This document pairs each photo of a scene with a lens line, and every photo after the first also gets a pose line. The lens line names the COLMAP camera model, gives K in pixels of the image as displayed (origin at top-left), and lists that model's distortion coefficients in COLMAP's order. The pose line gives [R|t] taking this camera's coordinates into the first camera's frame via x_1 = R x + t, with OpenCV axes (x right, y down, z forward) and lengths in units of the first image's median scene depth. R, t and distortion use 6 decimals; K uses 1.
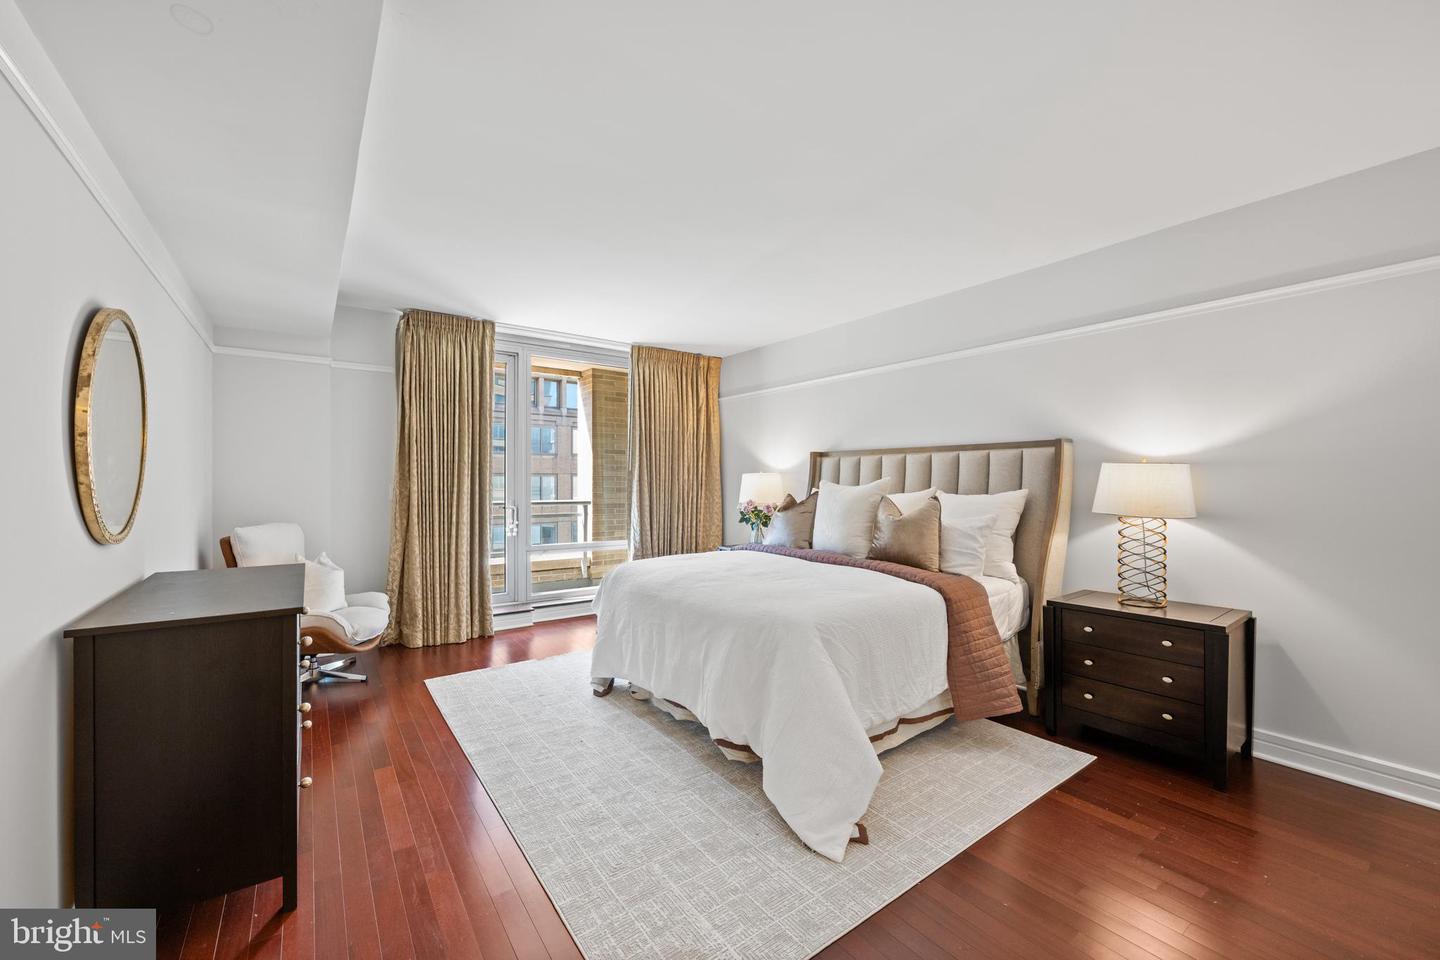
lens RADIAL K [[567.7, 0, 720.0], [0, 567.7, 480.0], [0, 0, 1]] dist [-0.000903, 0.000022]
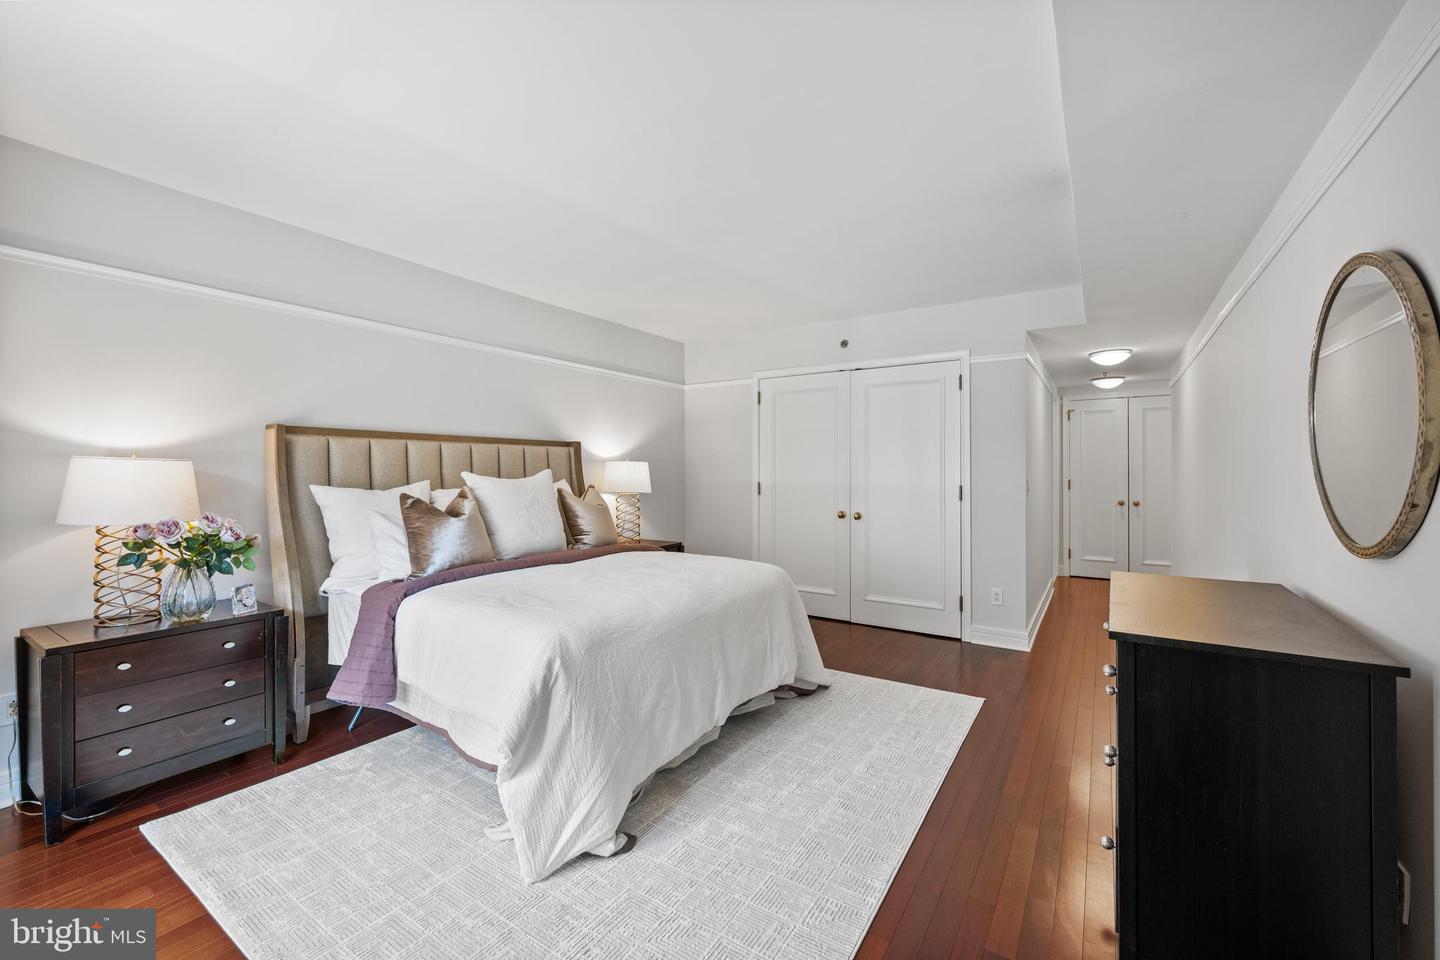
lens RADIAL K [[567.7, 0, 720.0], [0, 567.7, 480.0], [0, 0, 1]] dist [-0.000903, 0.000022]
pose [[-0.342492, -0.007888, 0.939488, -0.550775], [0.000889, 0.999962, 0.008720, 0.004937], [-0.939520, 0.003822, -0.342472, 0.784798]]
